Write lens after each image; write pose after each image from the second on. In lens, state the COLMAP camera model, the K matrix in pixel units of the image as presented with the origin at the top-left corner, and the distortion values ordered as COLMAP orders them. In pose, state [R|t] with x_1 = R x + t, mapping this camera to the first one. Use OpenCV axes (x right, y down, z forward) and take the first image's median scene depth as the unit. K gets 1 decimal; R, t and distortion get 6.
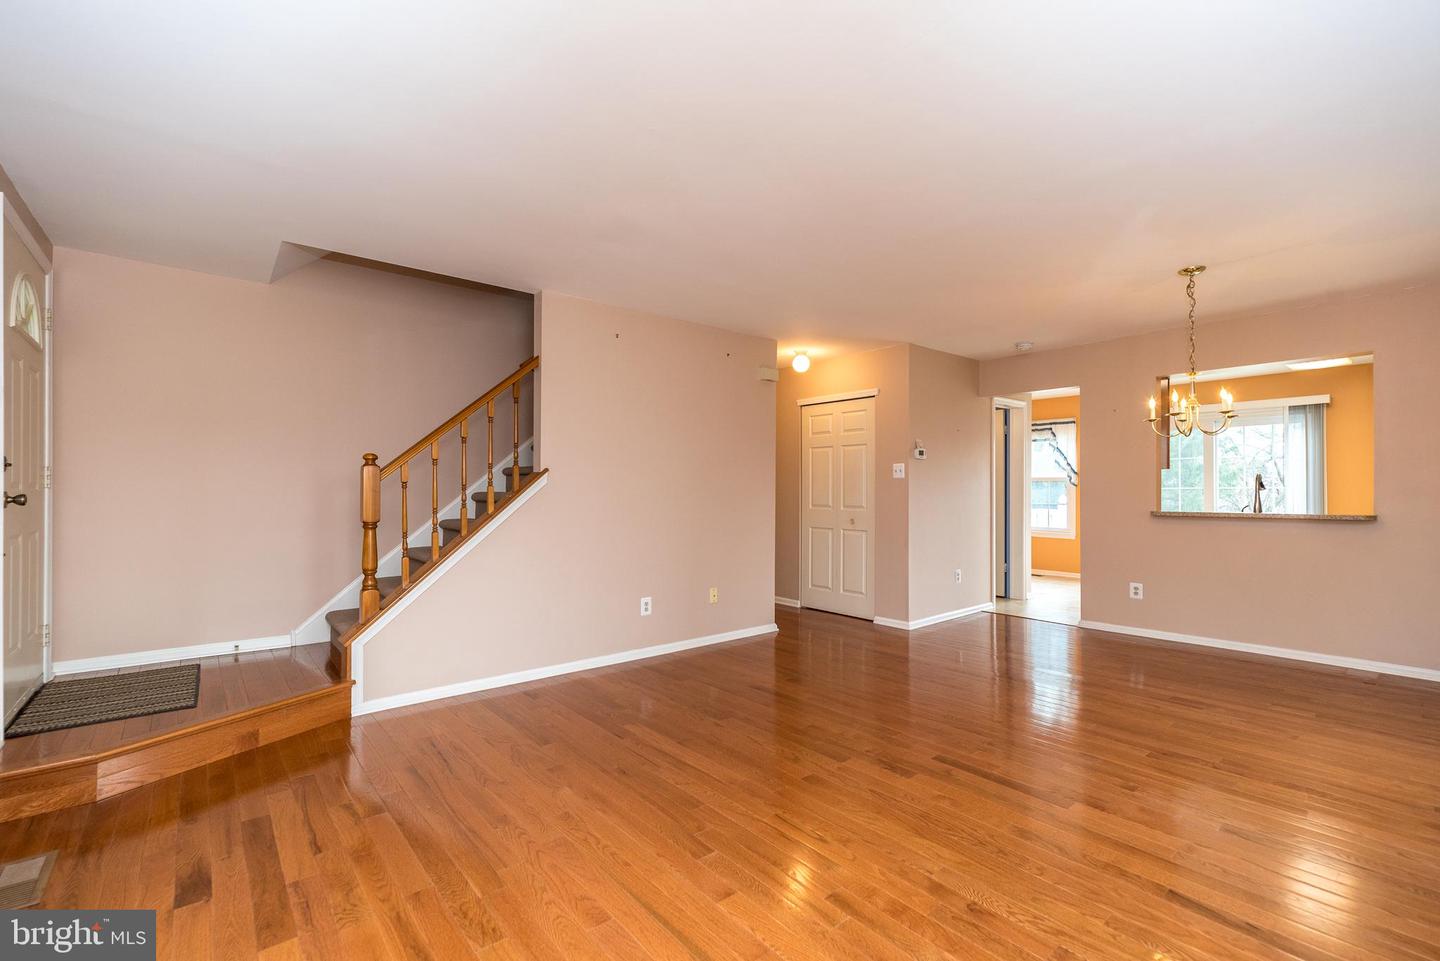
lens RADIAL K [[626.8, 0, 726.6], [0, 626.8, 487.7], [0, 0, 1]] dist [0.002921, 0.000947]
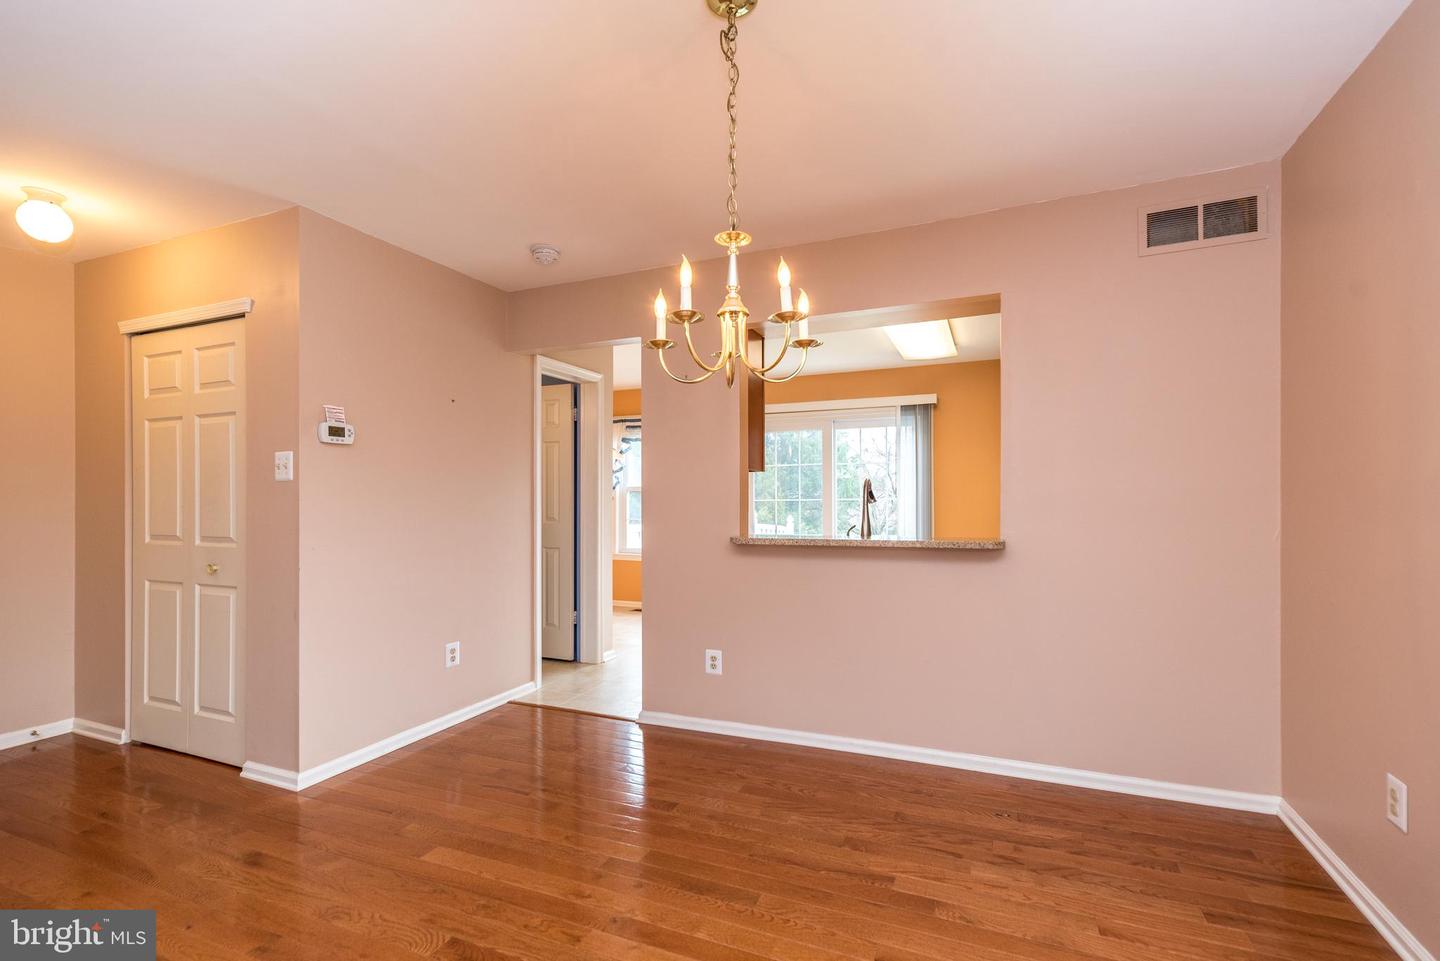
lens RADIAL K [[618.9, 0, 696.4], [0, 618.9, 506.4], [0, 0, 1]] dist [0.001146, 0.000325]
pose [[0.915806, -0.006302, 0.401571, 0.358558], [0.001922, 0.999934, 0.011309, -0.000051], [-0.401616, -0.009585, 0.915758, 0.404793]]
